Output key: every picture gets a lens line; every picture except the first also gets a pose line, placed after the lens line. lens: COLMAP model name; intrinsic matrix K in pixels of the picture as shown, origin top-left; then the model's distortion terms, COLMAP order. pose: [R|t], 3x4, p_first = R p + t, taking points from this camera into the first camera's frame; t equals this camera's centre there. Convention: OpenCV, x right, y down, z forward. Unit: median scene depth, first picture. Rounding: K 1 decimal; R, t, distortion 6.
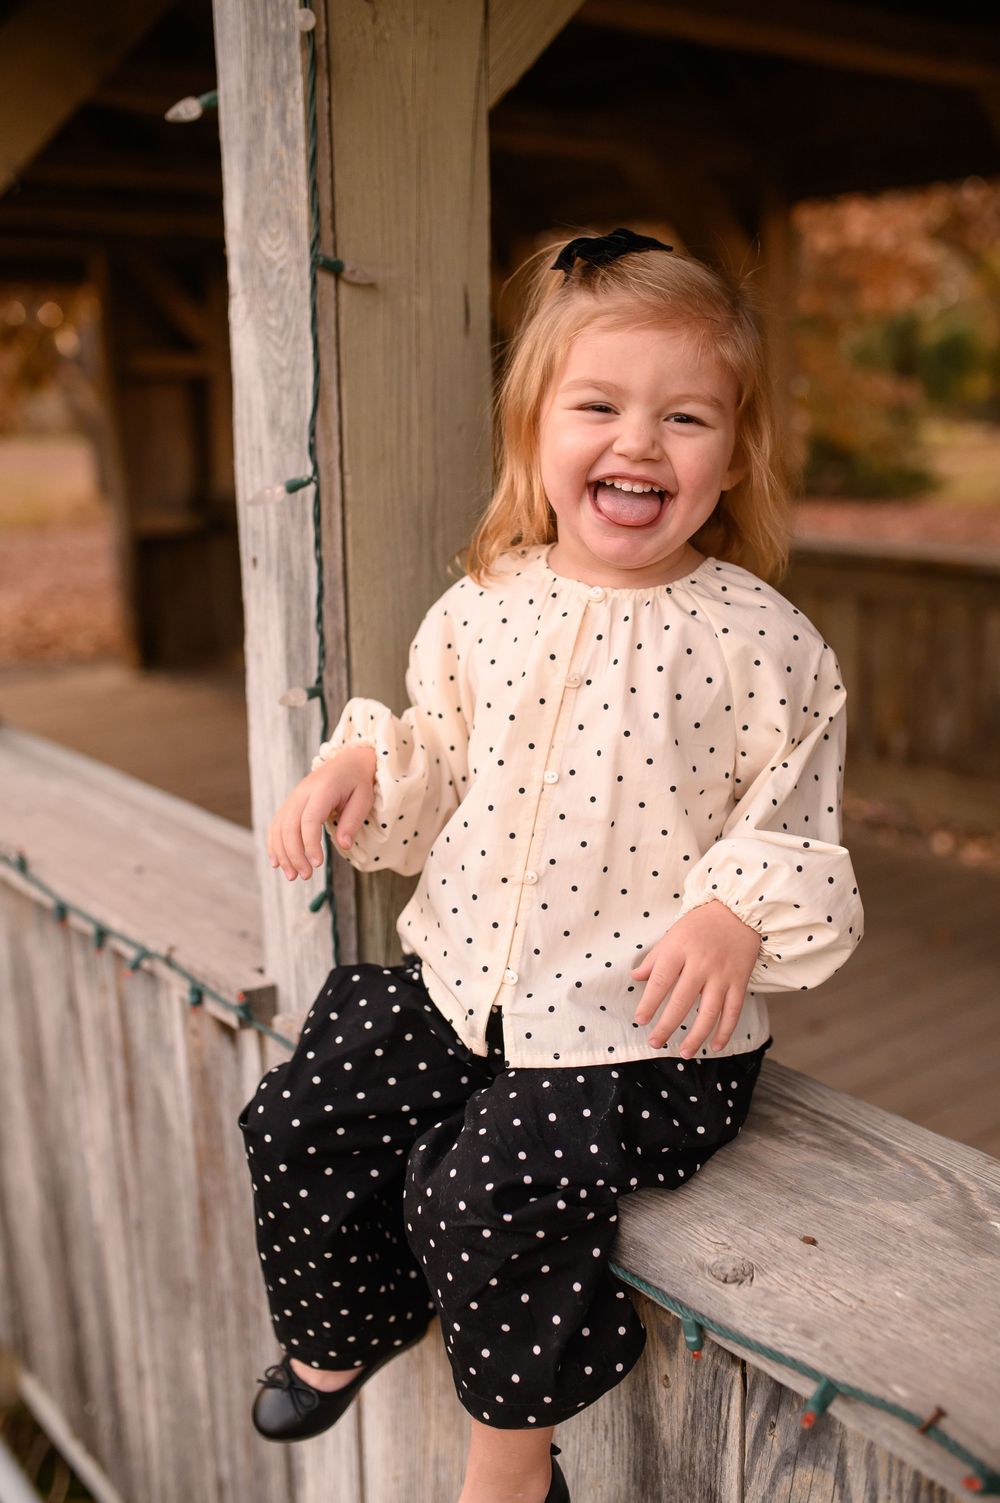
lens RADIAL K [[1473.1, 0, 500.0], [0, 1473.1, 751.5], [0, 0, 1]] dist [-0.010517, -0.013173]
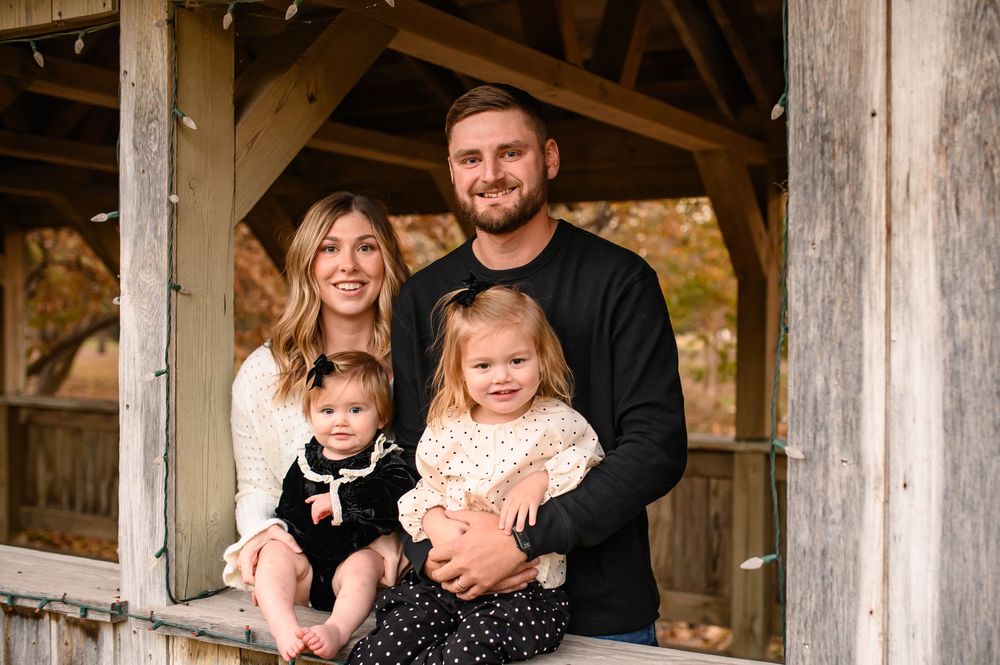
lens RADIAL K [[980.1, 0, 500.0], [0, 980.1, 332.5], [0, 0, 1]] dist [-0.010517, -0.013173]
pose [[0.928021, 0.020620, 0.371957, -0.211536], [0.065002, 0.974187, -0.216182, 0.135515], [-0.366814, 0.224799, 0.902725, -0.661333]]
